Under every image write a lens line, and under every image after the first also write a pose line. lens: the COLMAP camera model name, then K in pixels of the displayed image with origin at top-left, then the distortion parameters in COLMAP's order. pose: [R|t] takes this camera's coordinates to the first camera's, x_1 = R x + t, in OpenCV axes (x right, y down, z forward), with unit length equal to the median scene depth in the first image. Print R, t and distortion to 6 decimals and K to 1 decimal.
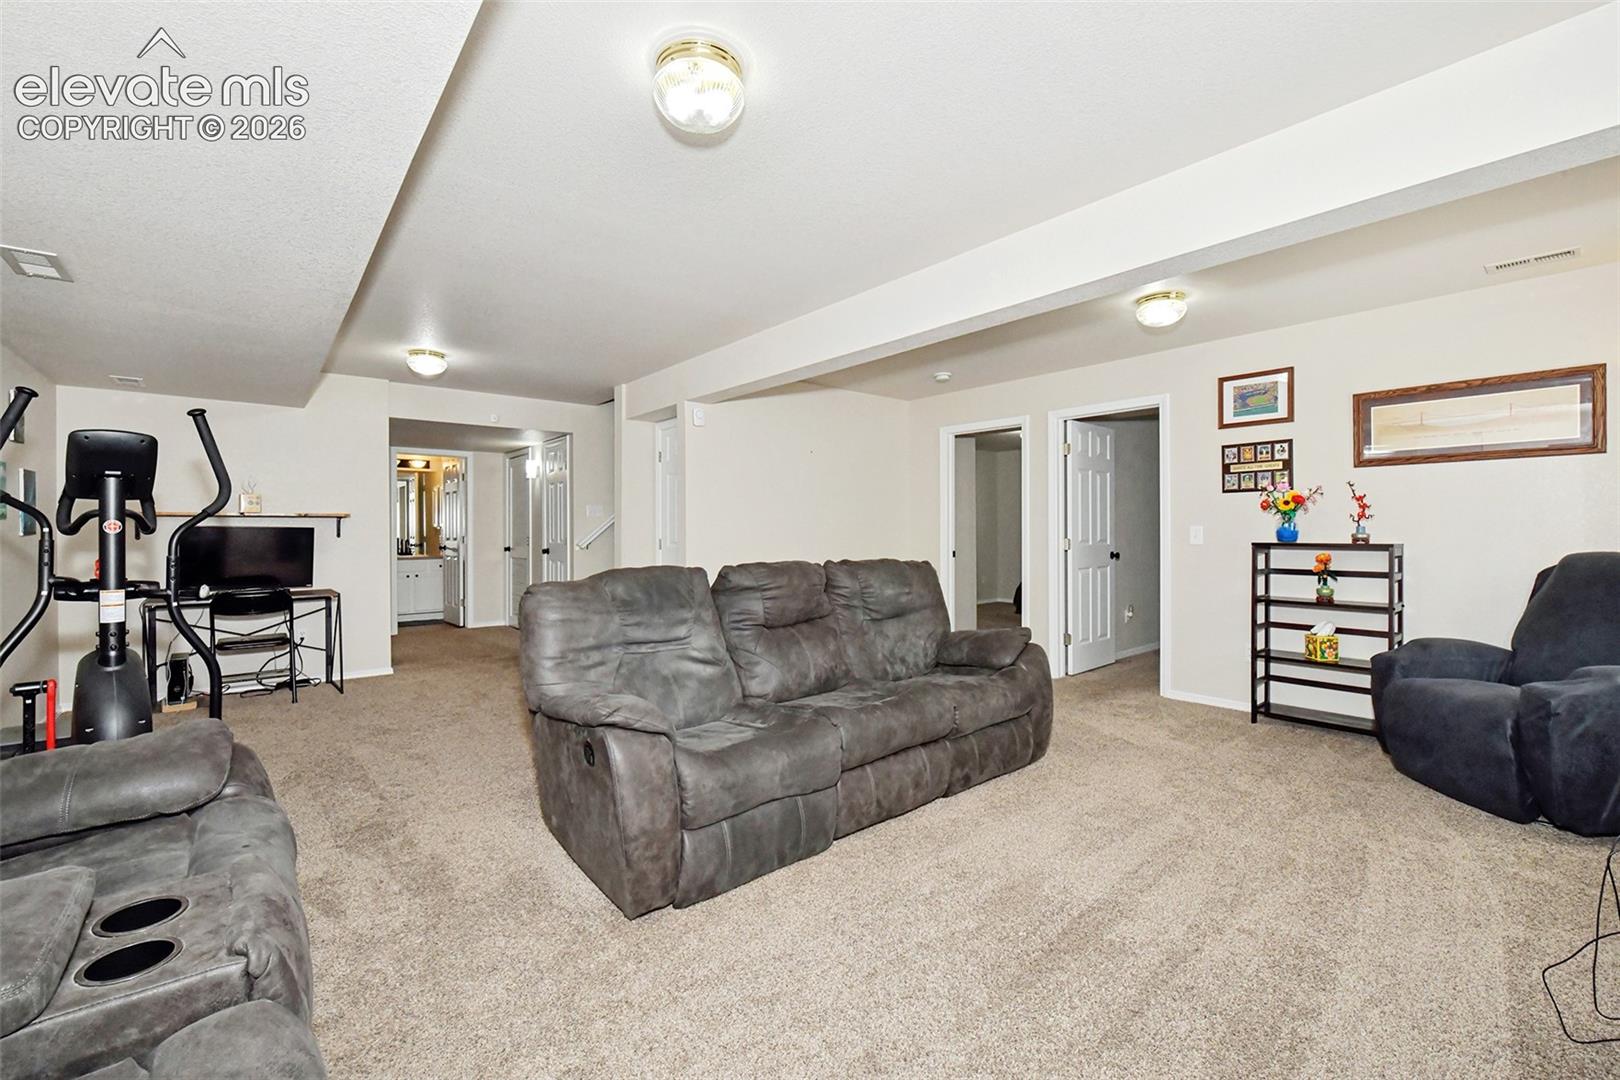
lens RADIAL K [[680.2, 0, 806.1], [0, 680.2, 533.2], [0, 0, 1]] dist [-0.005449, -0.001135]
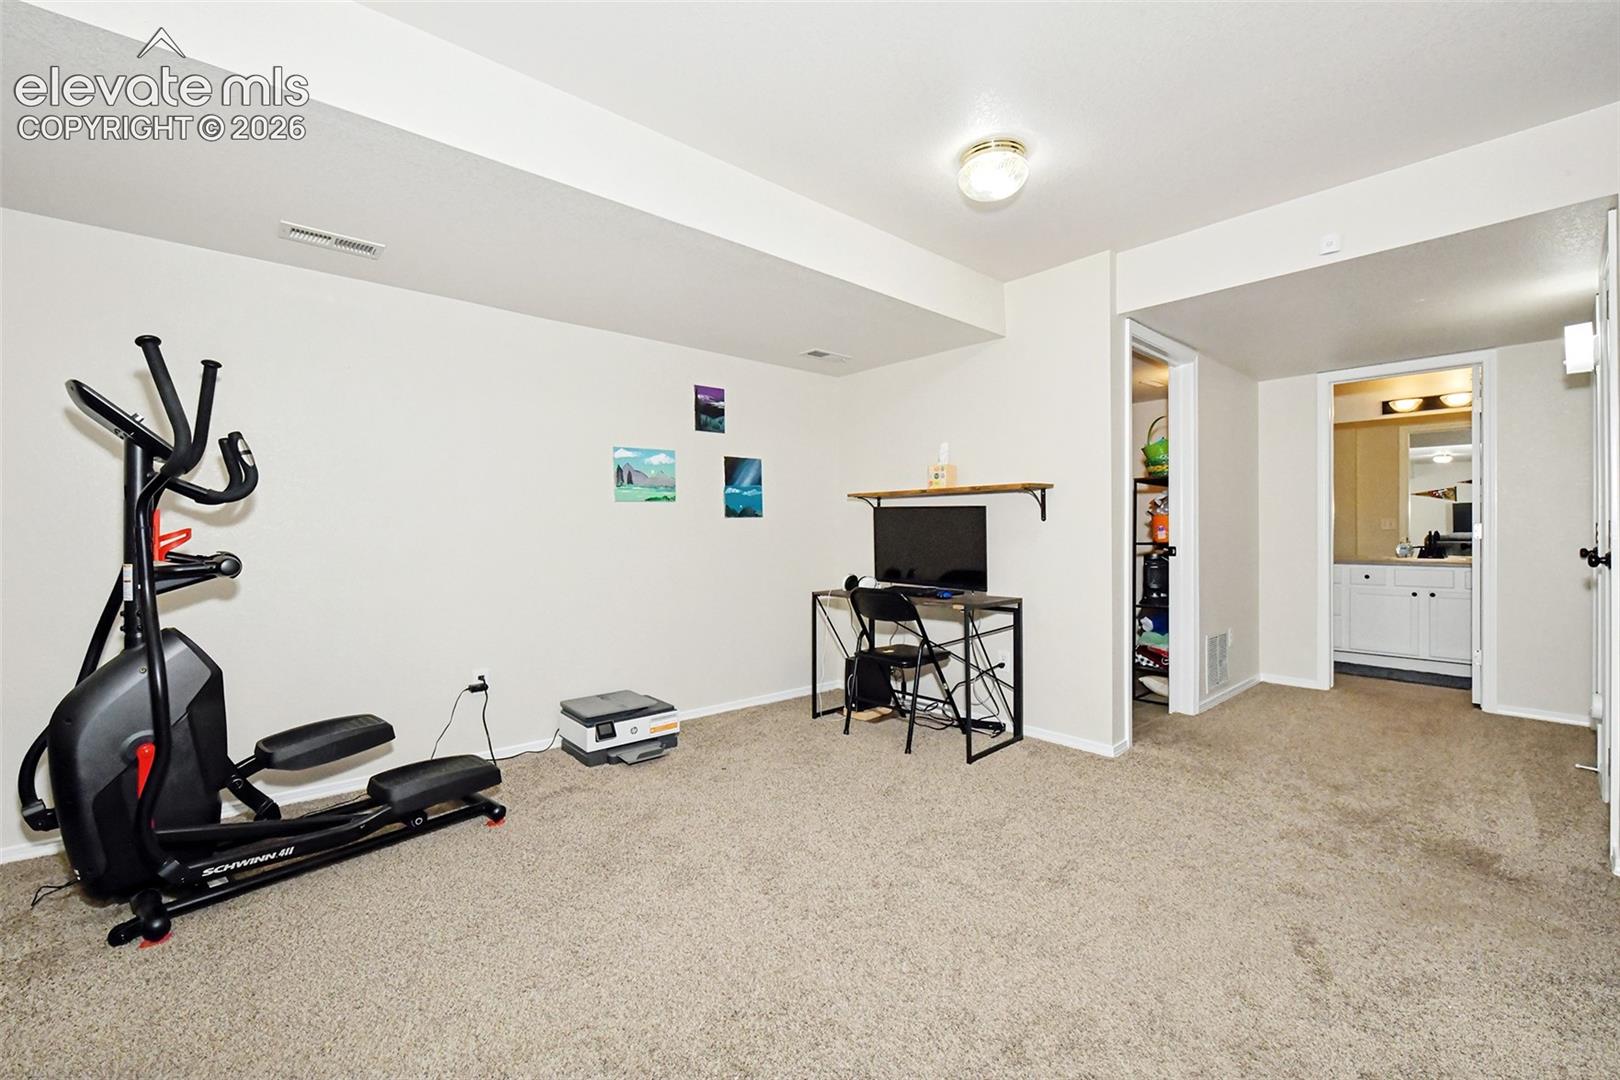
lens RADIAL K [[680.2, 0, 809.7], [0, 680.2, 541.5], [0, 0, 1]] dist [-0.005449, -0.001135]
pose [[0.022803, 0.013183, -0.999653, -0.048956], [0.000729, 0.999913, 0.013203, 0.018662], [0.999740, -0.001030, 0.022792, 0.793356]]
